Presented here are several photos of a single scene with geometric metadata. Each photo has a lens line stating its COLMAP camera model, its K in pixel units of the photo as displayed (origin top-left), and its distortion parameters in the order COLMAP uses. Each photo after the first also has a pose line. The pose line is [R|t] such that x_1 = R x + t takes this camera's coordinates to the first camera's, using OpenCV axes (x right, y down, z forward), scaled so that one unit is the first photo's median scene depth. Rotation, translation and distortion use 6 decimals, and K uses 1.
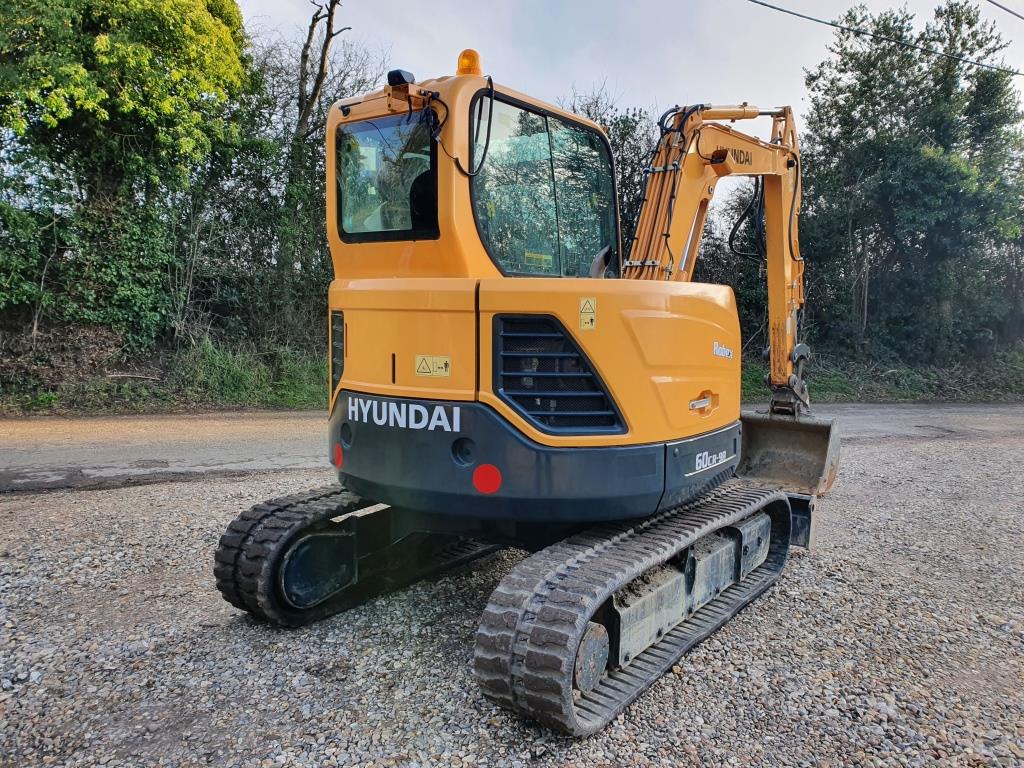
lens RADIAL K [[797.6, 0, 515.5], [0, 797.6, 390.5], [0, 0, 1]] dist [0.036349, -0.013603]
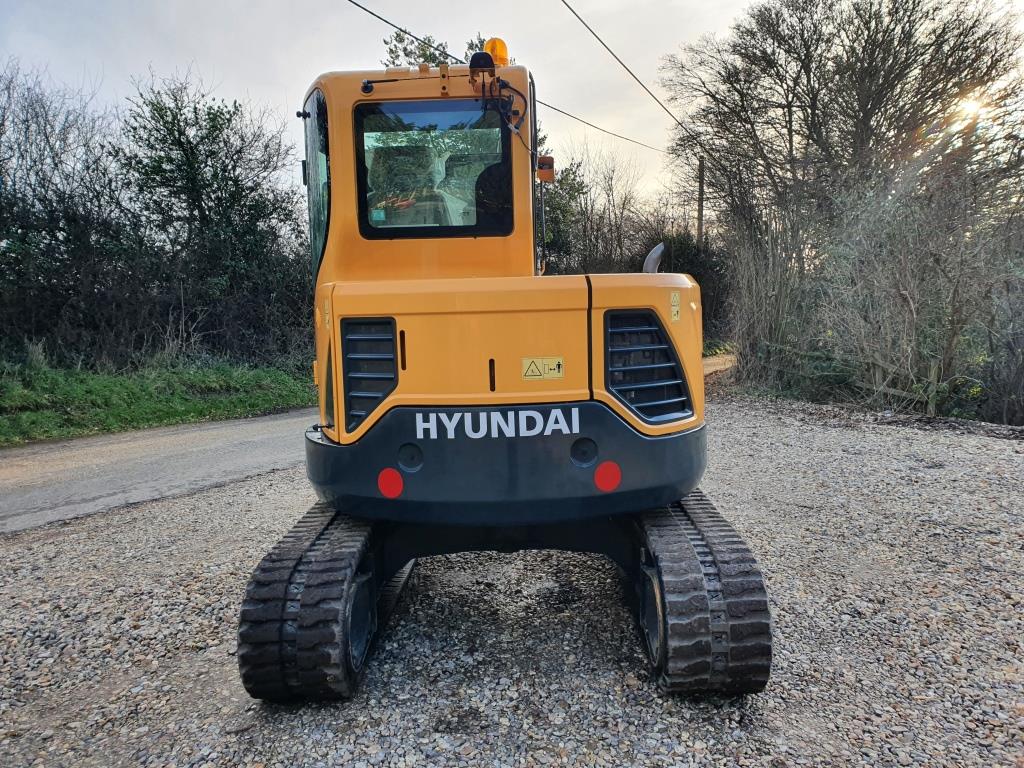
lens RADIAL K [[797.6, 0, 510.4], [0, 797.6, 381.5], [0, 0, 1]] dist [0.036349, -0.013603]
pose [[0.821204, -0.088616, 0.563712, -0.671915], [0.095798, 0.995257, 0.016898, -0.034502], [-0.562536, 0.040126, 0.825798, 0.234129]]
